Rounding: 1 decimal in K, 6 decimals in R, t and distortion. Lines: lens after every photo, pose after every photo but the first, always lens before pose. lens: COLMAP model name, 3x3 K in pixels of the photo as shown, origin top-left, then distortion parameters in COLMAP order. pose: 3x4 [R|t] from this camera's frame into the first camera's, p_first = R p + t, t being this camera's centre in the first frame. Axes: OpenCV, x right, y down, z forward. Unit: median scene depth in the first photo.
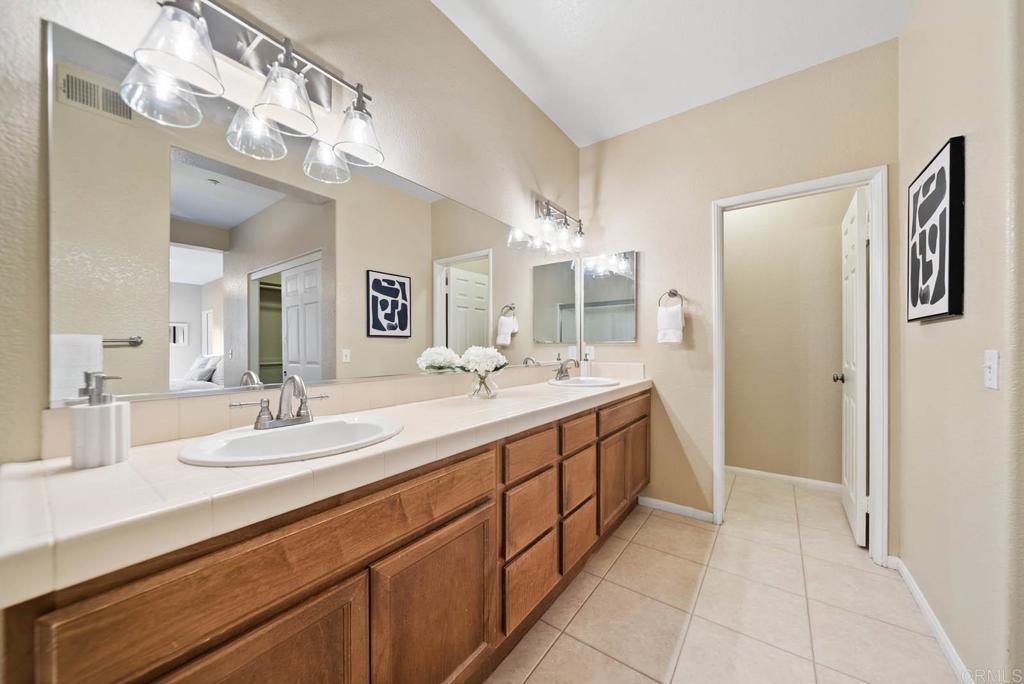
lens RADIAL K [[356.5, 0, 517.8], [0, 356.5, 345.3], [0, 0, 1]] dist [-0.001504, 0.000540]
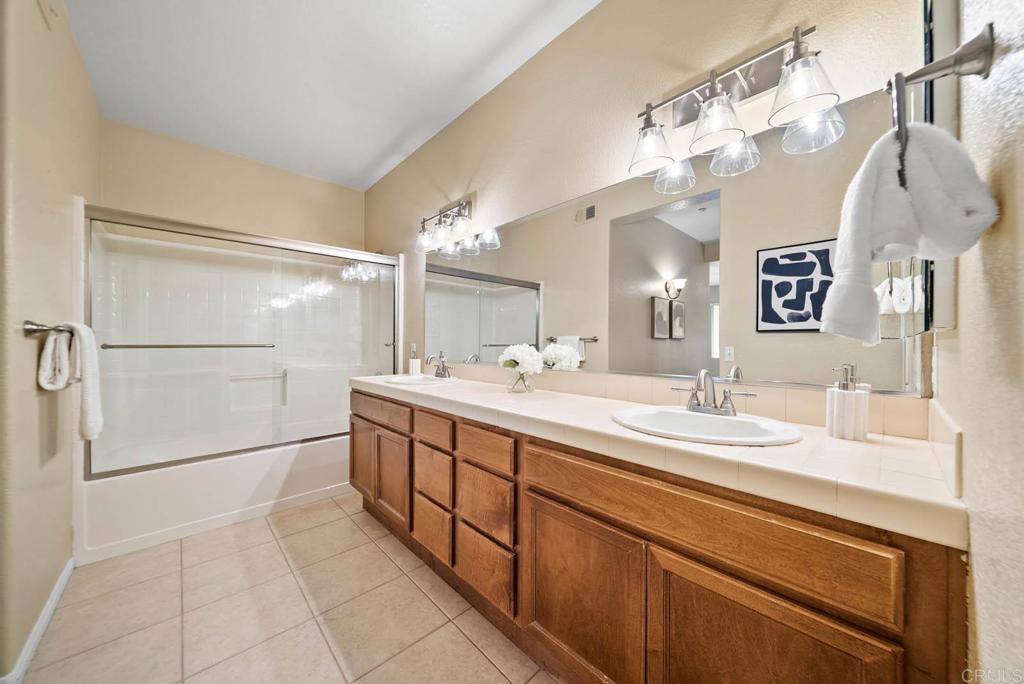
lens RADIAL K [[356.5, 0, 515.5], [0, 356.5, 339.7], [0, 0, 1]] dist [-0.001504, 0.000540]
pose [[-0.167202, 0.002493, -0.985919, 0.465009], [-0.002553, 0.999992, 0.002962, -0.006944], [0.985919, 0.003013, -0.167194, 0.565340]]
